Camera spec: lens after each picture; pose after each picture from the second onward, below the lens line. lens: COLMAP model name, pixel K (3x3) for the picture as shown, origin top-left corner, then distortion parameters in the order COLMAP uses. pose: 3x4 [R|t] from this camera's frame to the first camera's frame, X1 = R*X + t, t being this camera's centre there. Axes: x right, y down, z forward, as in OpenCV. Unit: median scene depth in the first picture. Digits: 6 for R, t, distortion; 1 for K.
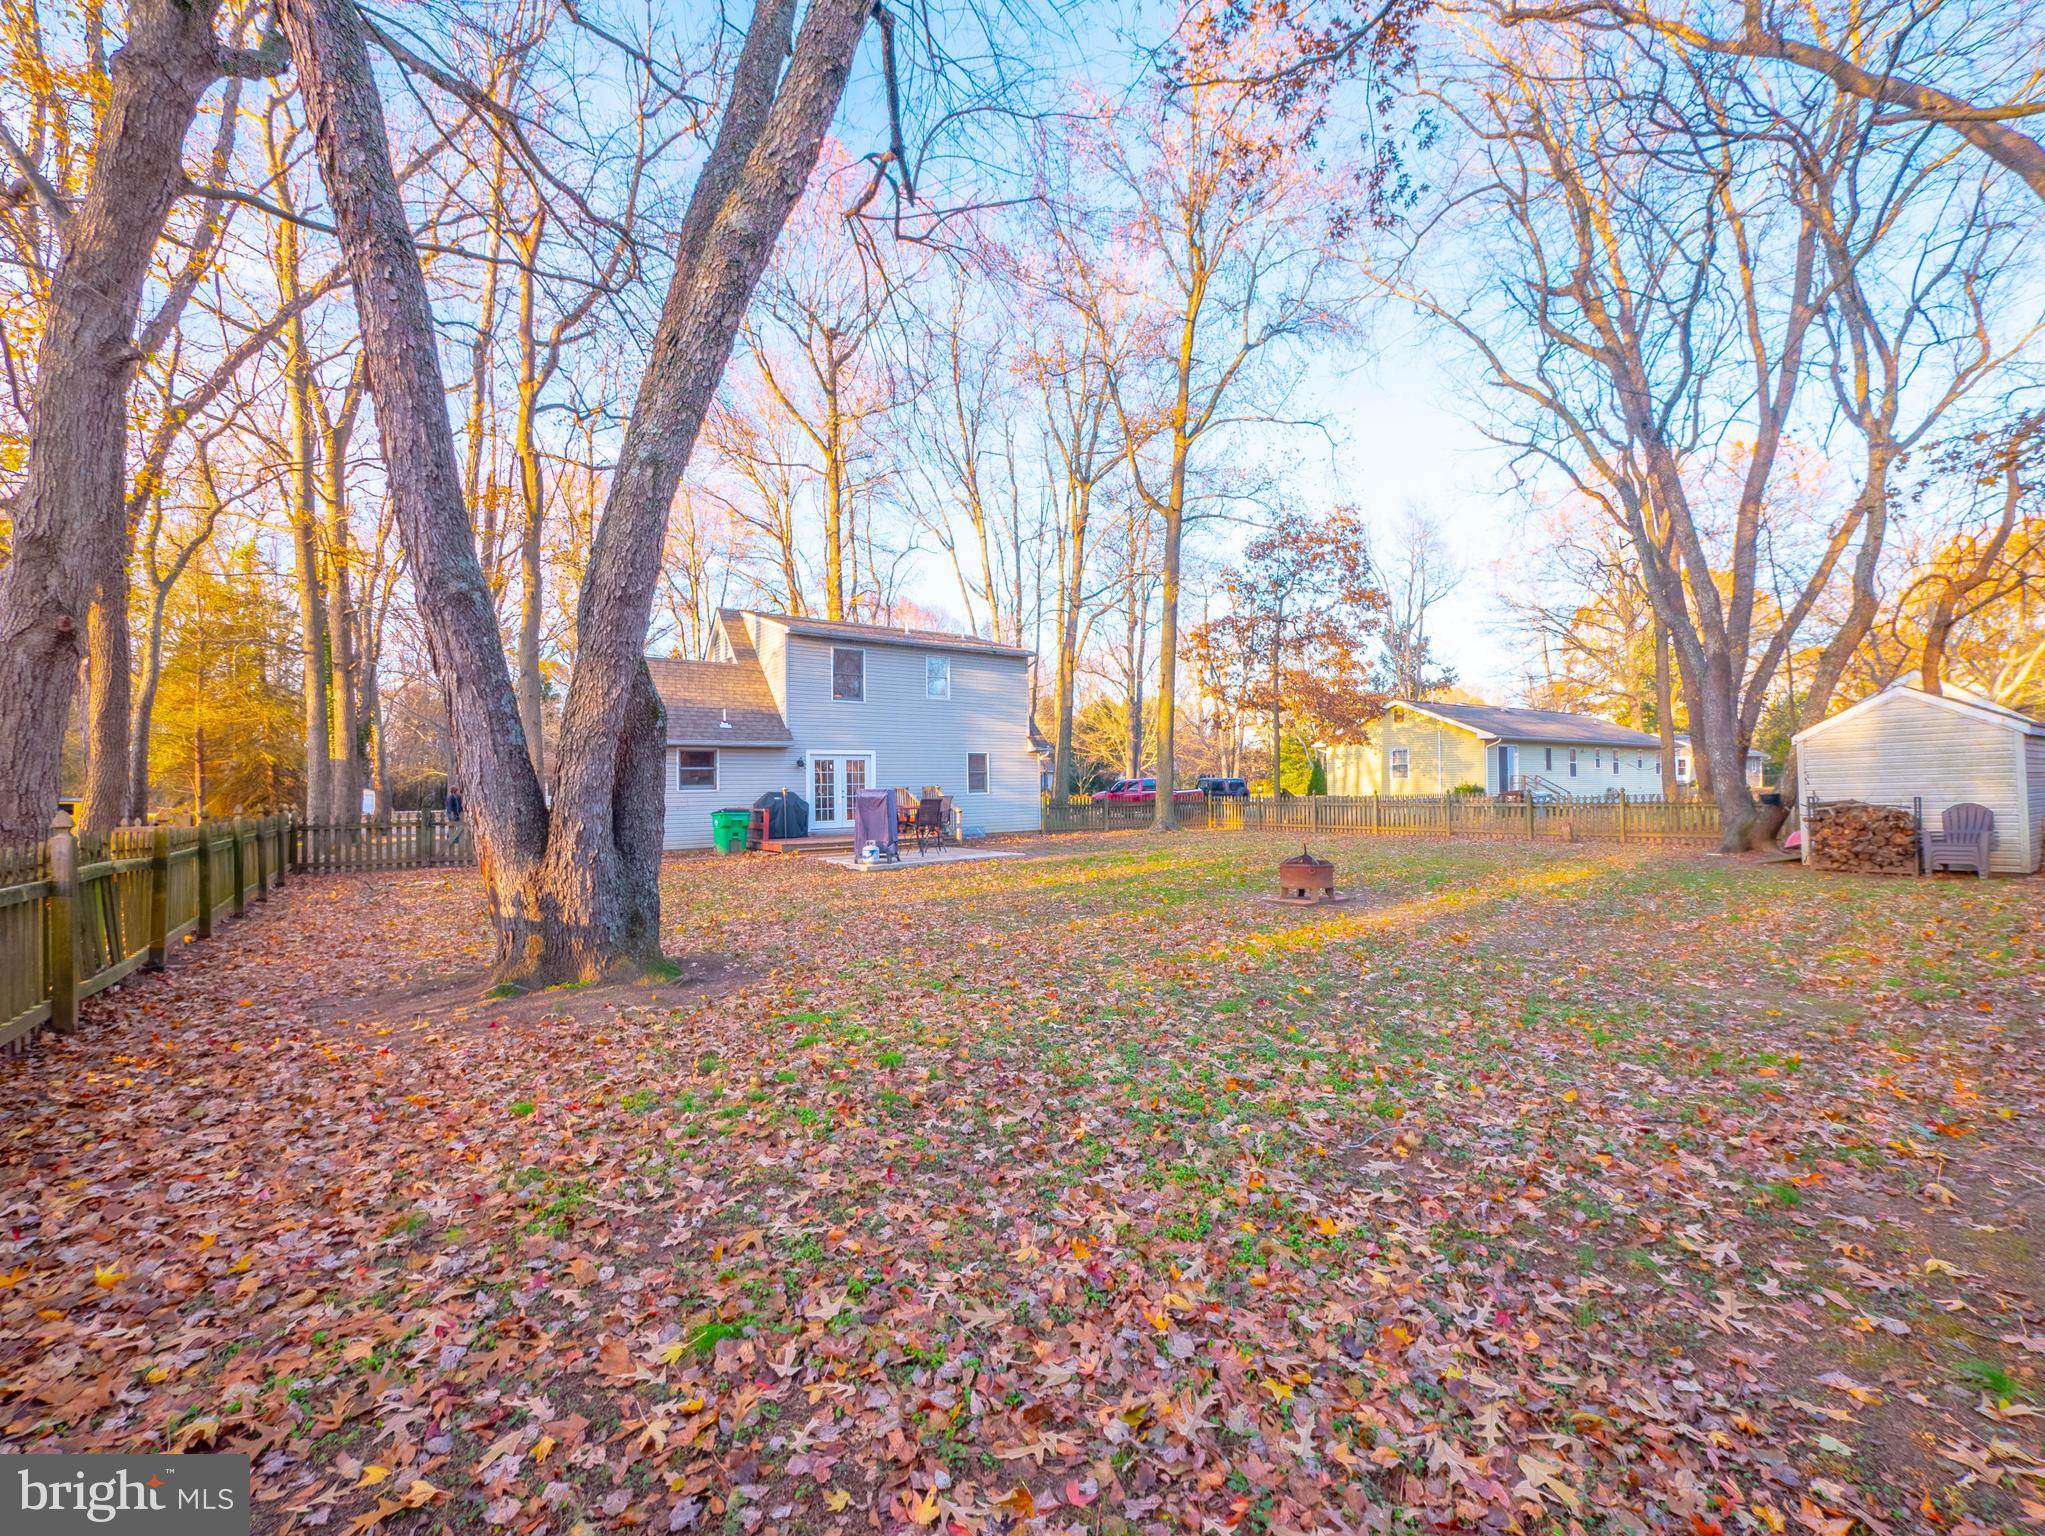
lens RADIAL K [[870.0, 0, 1030.5], [0, 870.0, 776.5], [0, 0, 1]] dist [-0.007433, 0.001372]
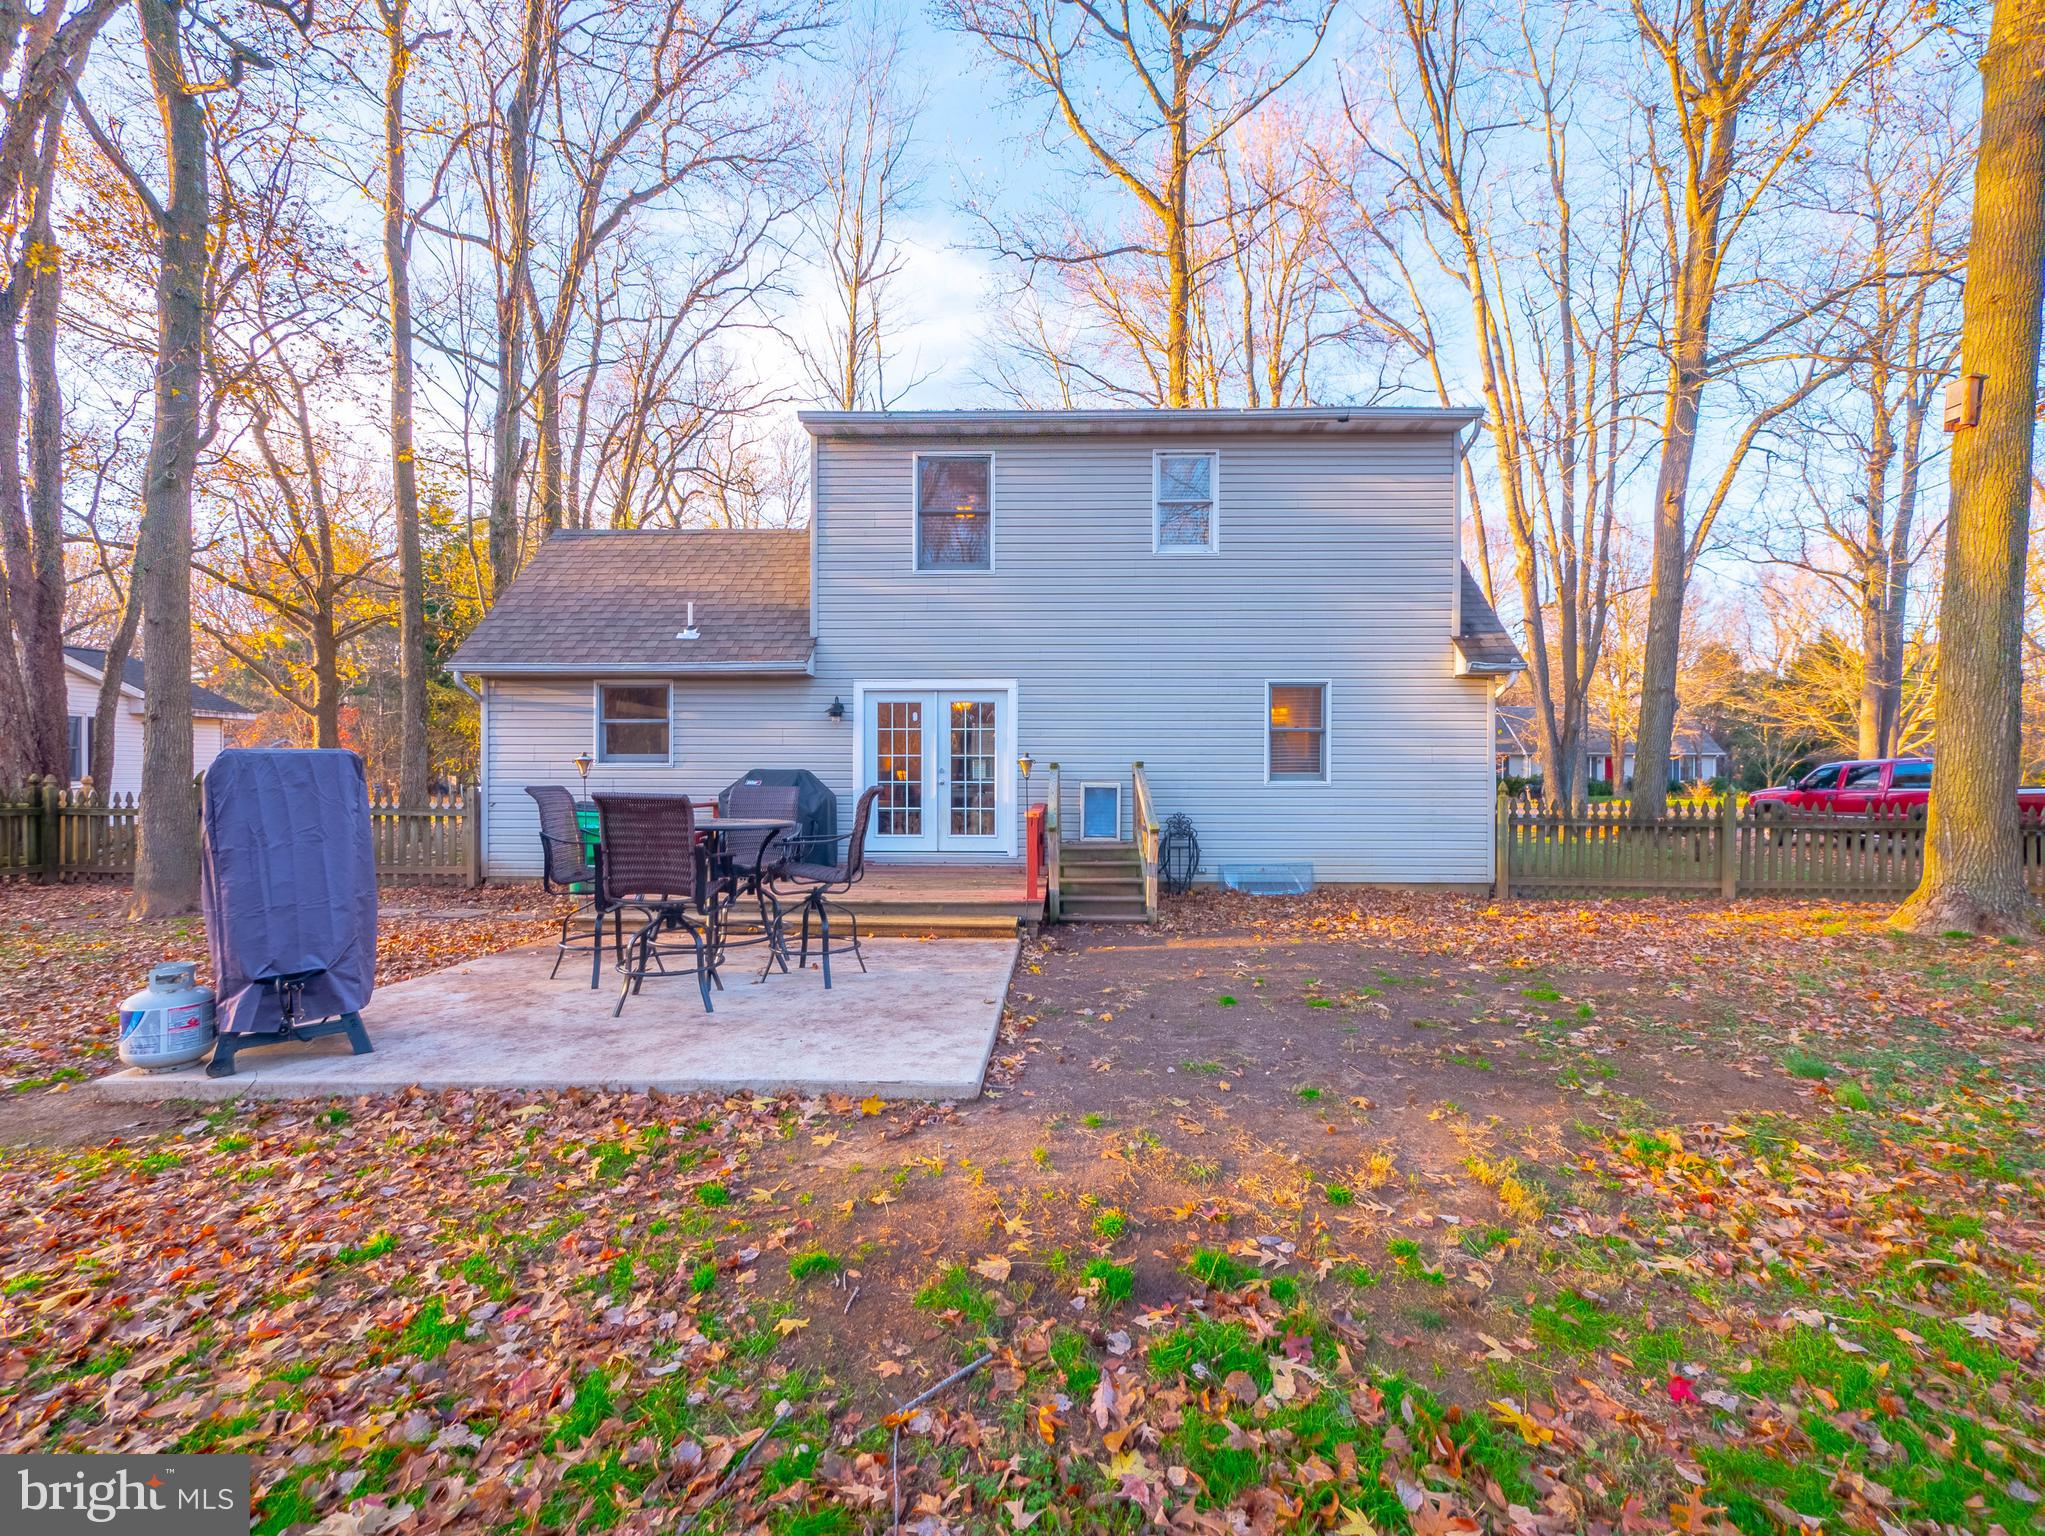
lens RADIAL K [[870.0, 0, 1023.9], [0, 870.0, 768.9], [0, 0, 1]] dist [-0.007433, 0.001372]
pose [[0.780459, 0.009081, -0.625141, 0.090594], [-0.006254, 0.999958, 0.006718, 0.011423], [0.625176, -0.001334, 0.780483, 0.609656]]
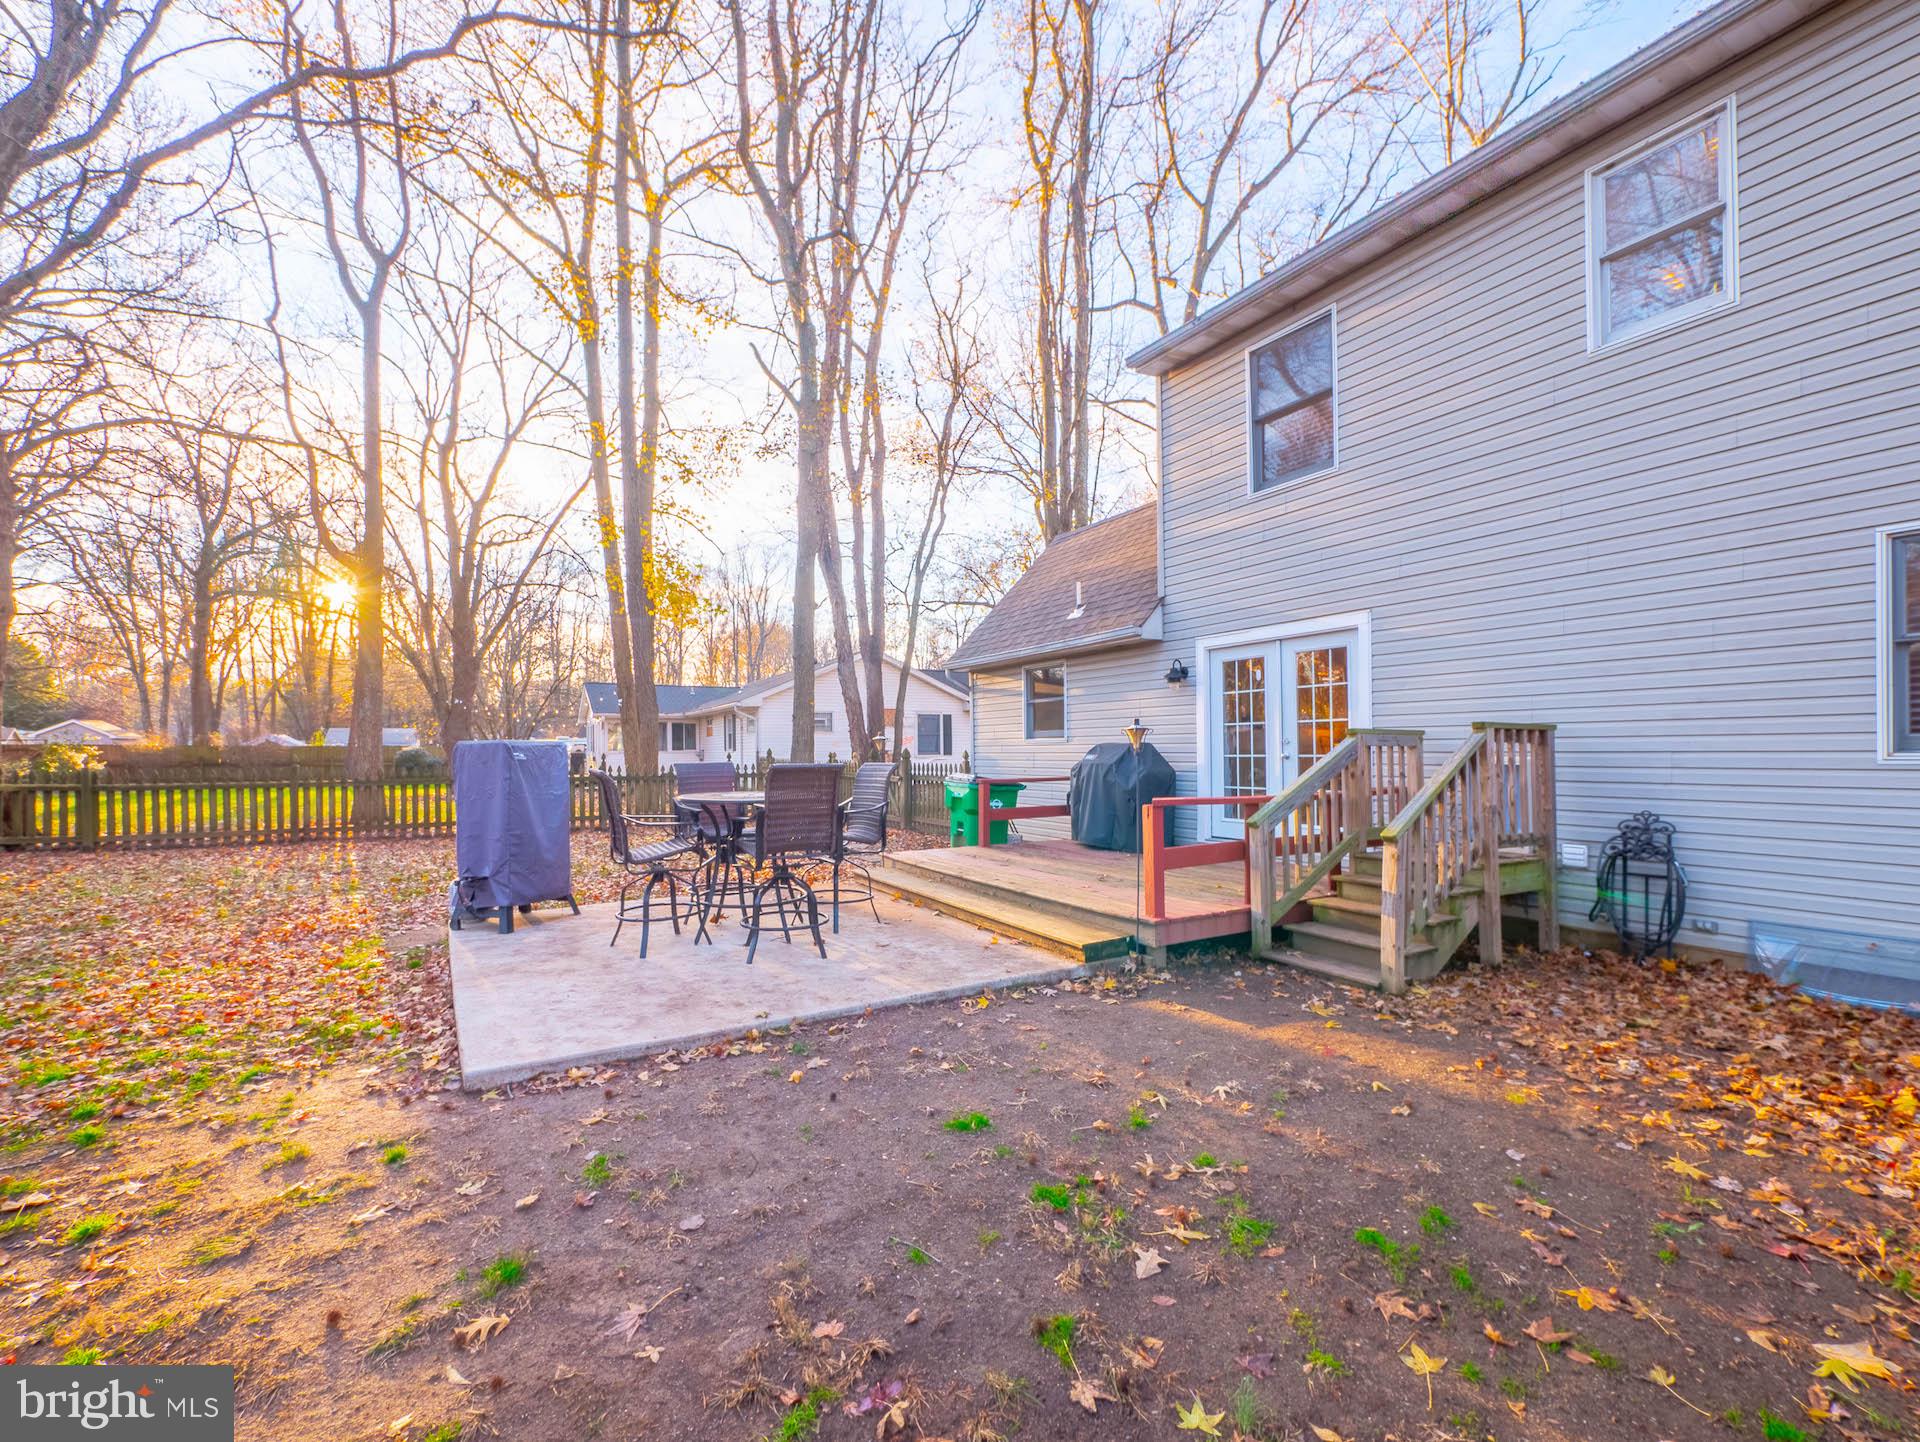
lens RADIAL K [[816.8, 0, 953.8], [0, 816.8, 743.7], [0, 0, 1]] dist [-0.007433, 0.001372]
pose [[-0.110757, 0.007329, -0.993820, 0.116518], [0.021299, 0.999761, 0.004999, 0.012173], [0.993619, -0.020614, -0.110887, 0.816001]]
